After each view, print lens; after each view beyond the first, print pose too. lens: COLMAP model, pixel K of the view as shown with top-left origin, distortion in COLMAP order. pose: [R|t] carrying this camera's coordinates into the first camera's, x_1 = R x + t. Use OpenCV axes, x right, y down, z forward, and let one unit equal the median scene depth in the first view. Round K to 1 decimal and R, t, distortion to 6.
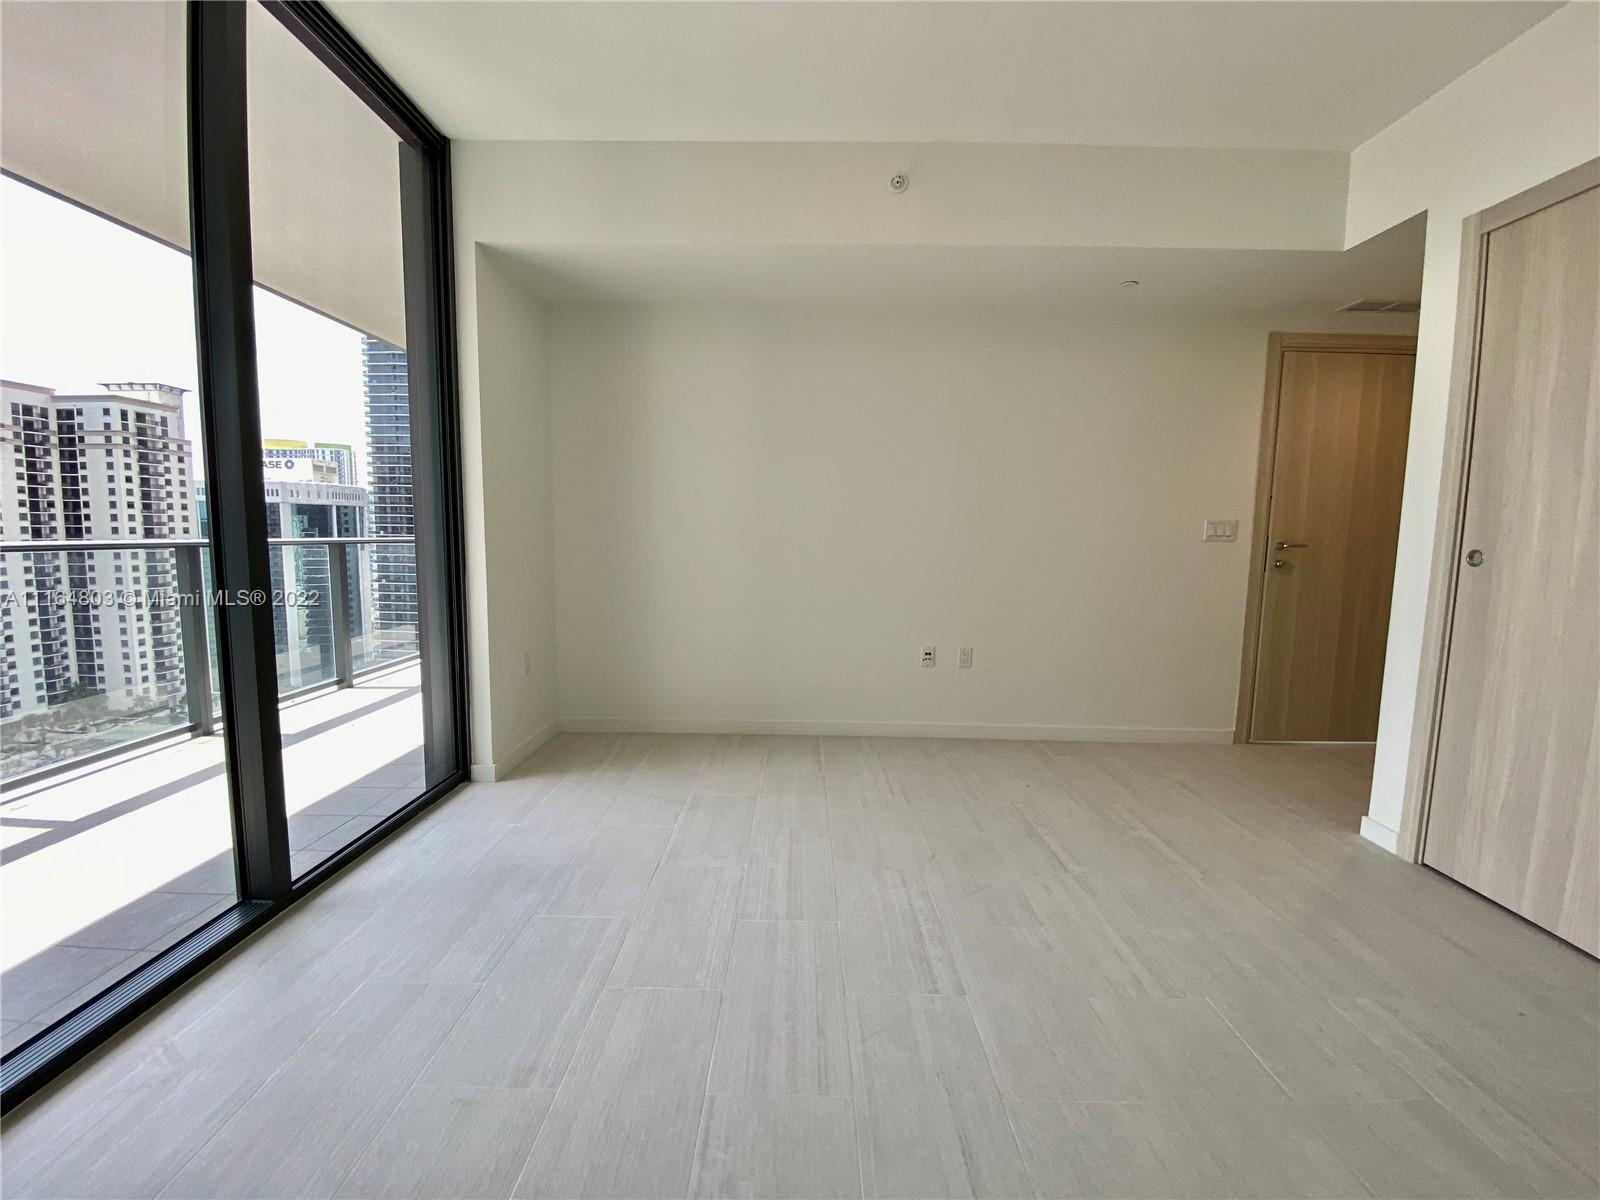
lens RADIAL K [[630.9, 0, 795.3], [0, 630.9, 587.0], [0, 0, 1]] dist [-0.000631, -0.000299]
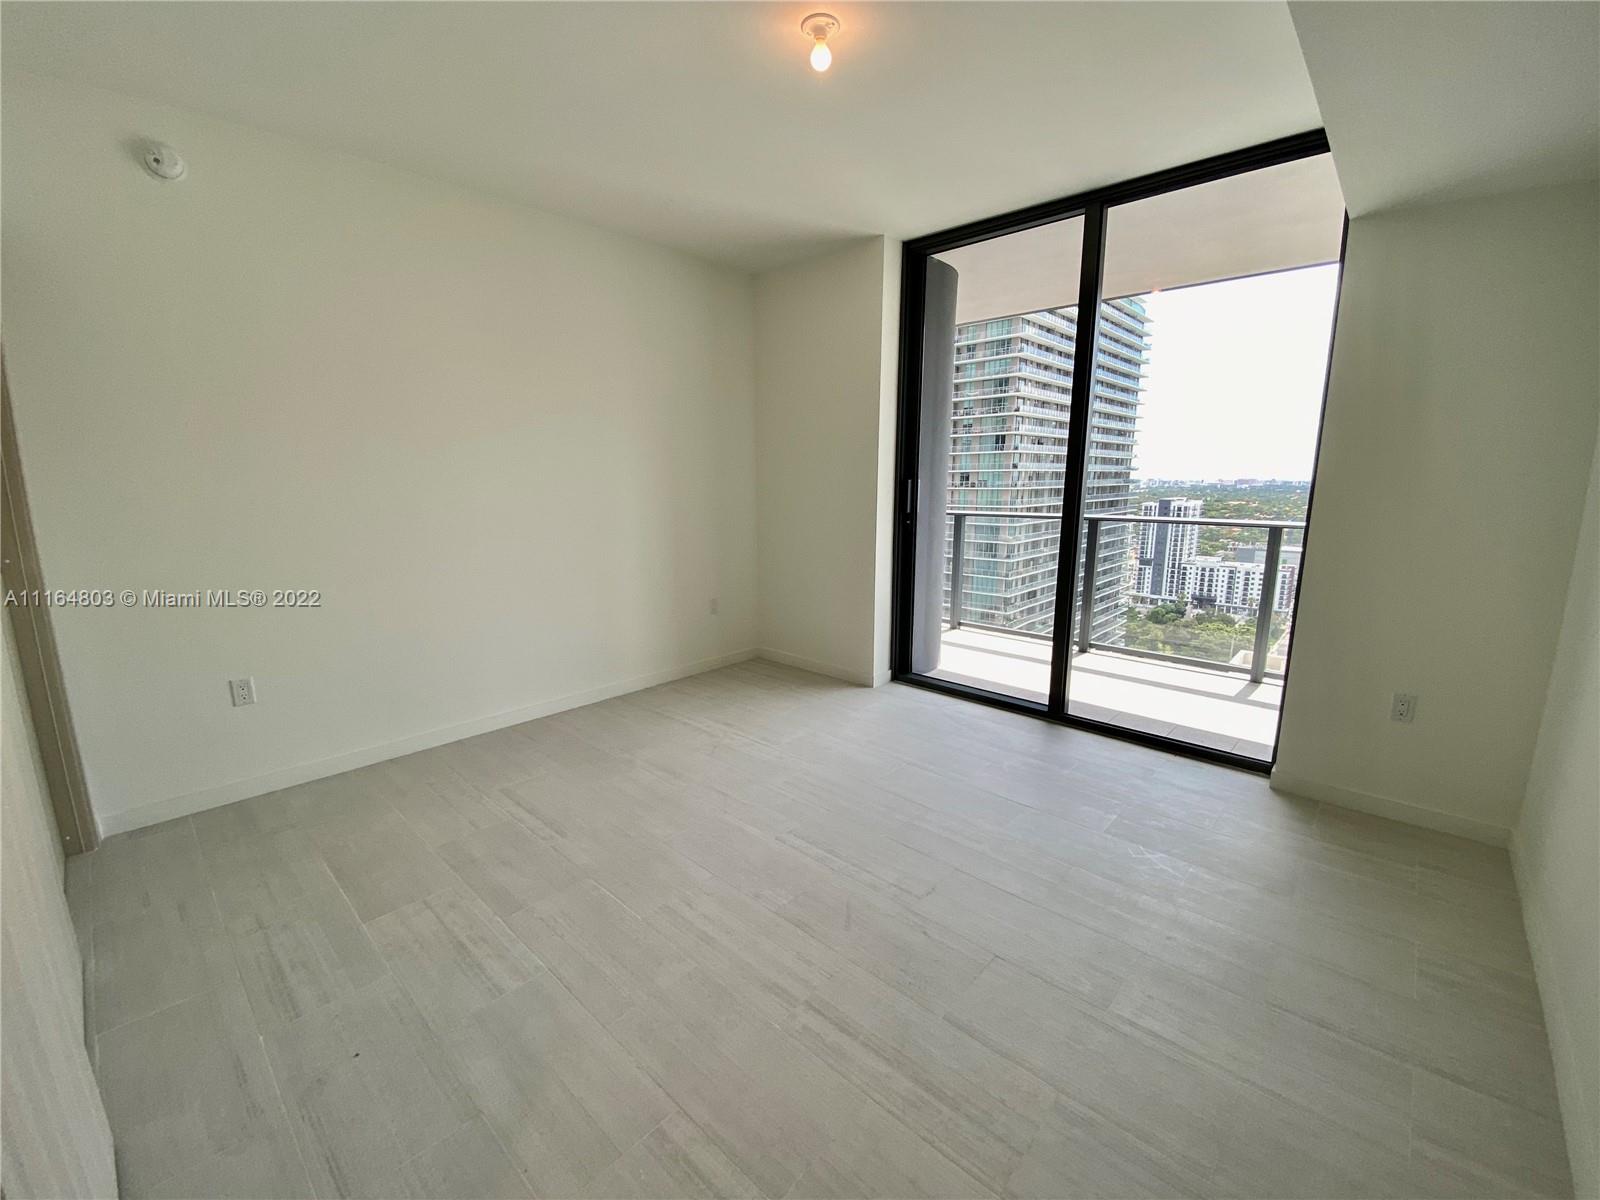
lens RADIAL K [[651.8, 0, 794.9], [0, 651.8, 599.1], [0, 0, 1]] dist [0.000739, -0.000099]
pose [[-0.660694, 0.120410, -0.740935, 1.098230], [-0.082102, 0.969538, 0.230772, -0.219662], [0.746152, 0.213302, -0.630682, 1.577685]]
